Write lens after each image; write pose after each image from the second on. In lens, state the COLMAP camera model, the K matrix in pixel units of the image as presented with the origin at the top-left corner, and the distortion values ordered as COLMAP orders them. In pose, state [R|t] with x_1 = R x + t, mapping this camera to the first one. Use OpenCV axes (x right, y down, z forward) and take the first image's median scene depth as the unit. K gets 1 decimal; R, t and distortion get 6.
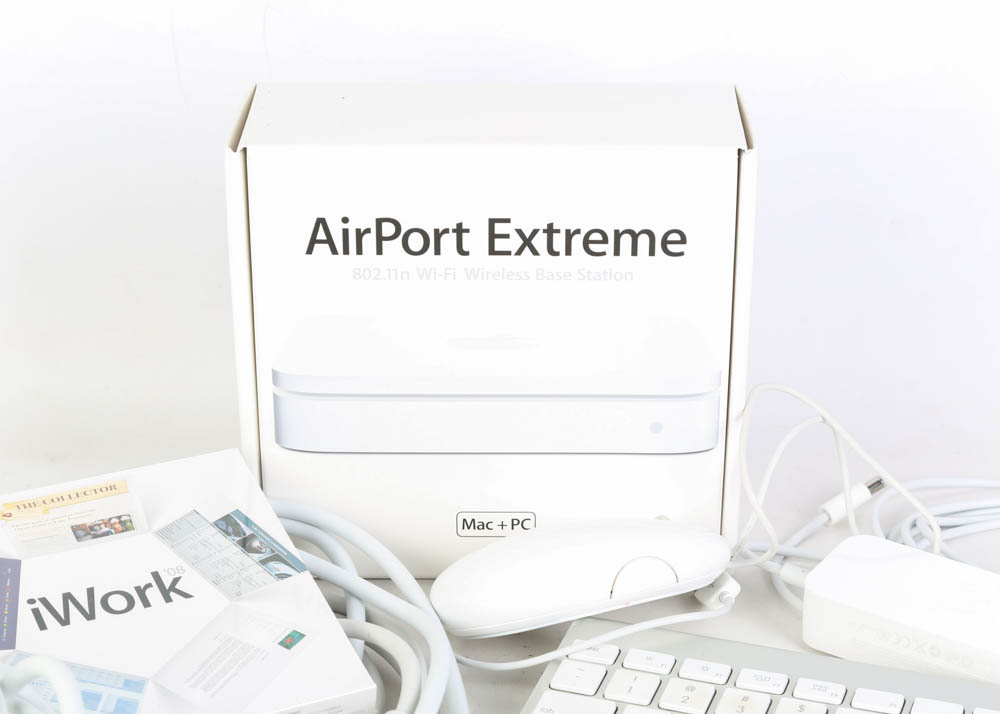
lens RADIAL K [[2474.0, 0, 500.0], [0, 2474.0, 357.0], [0, 0, 1]] dist [-0.106101, -0.193470]
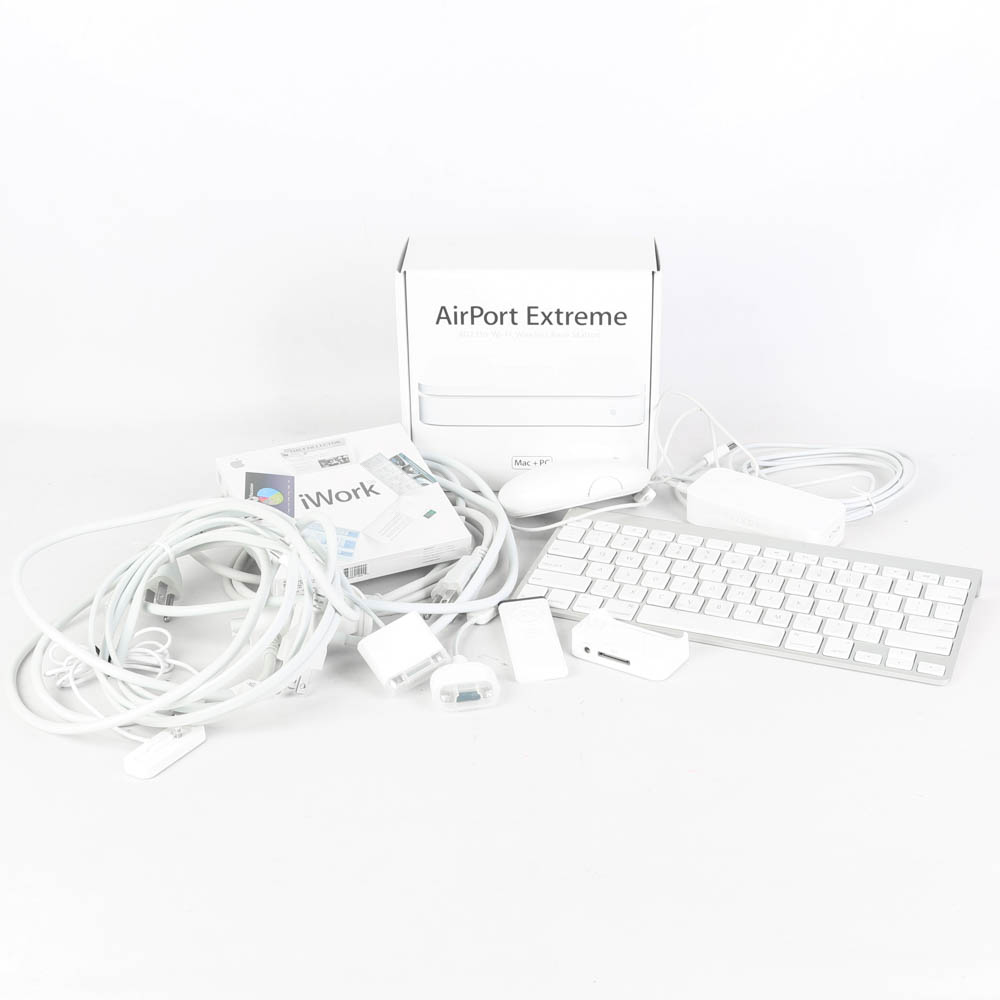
lens RADIAL K [[1892.5, 0, 527.0], [0, 1892.5, 441.6], [0, 0, 1]] dist [-0.000788, 0.034423]
pose [[0.999865, 0.000380, -0.016413, 0.020185], [-0.000051, 0.999799, 0.020034, 0.022393], [0.016417, -0.020030, 0.999665, -0.526807]]
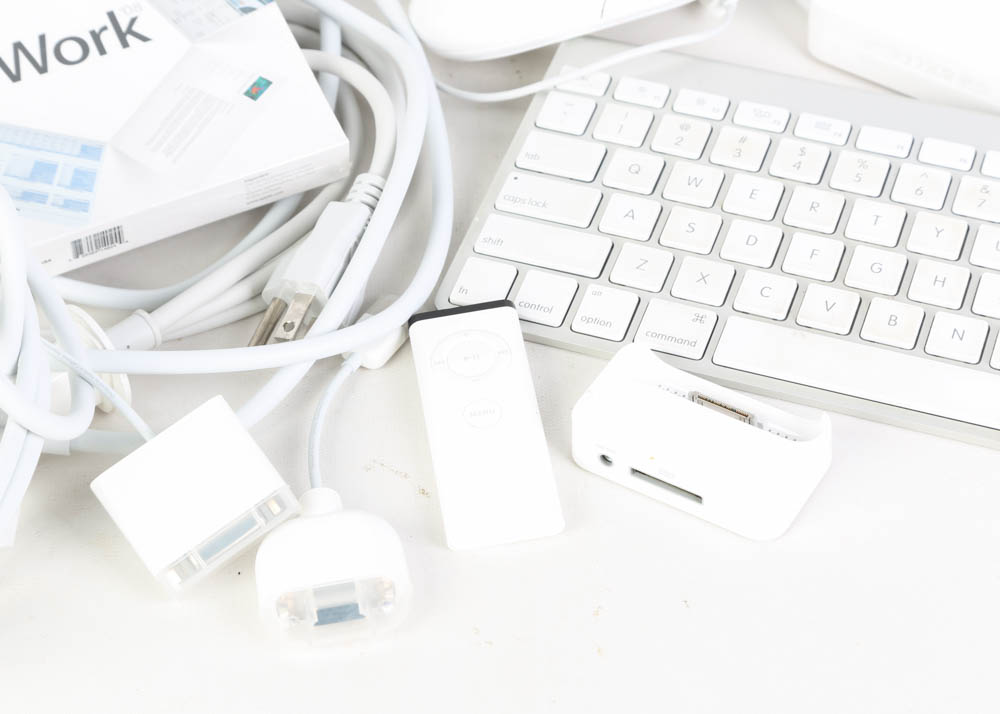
lens RADIAL K [[2367.7, 0, 500.0], [0, 2367.7, 357.0], [0, 0, 1]] dist [-0.155806, 0.134758]
pose [[0.999510, -0.017872, -0.025683, 0.027063], [0.026049, 0.930010, 0.366611, -0.110196], [0.017334, -0.367100, 0.930020, 0.124952]]
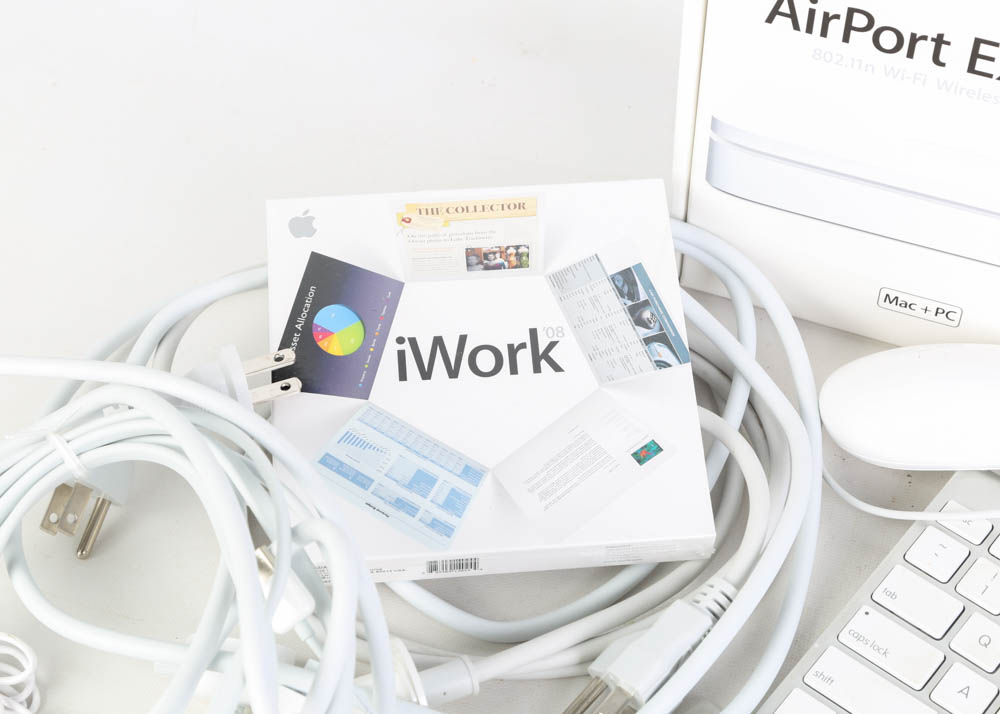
lens RADIAL K [[2004.7, 0, 500.0], [0, 2004.7, 357.0], [0, 0, 1]] dist [-0.080002, -0.131970]
pose [[0.939062, 0.263243, -0.221056, 0.022656], [-0.150314, 0.892798, 0.424638, -0.226616], [0.309141, -0.365533, 0.877962, 0.298106]]
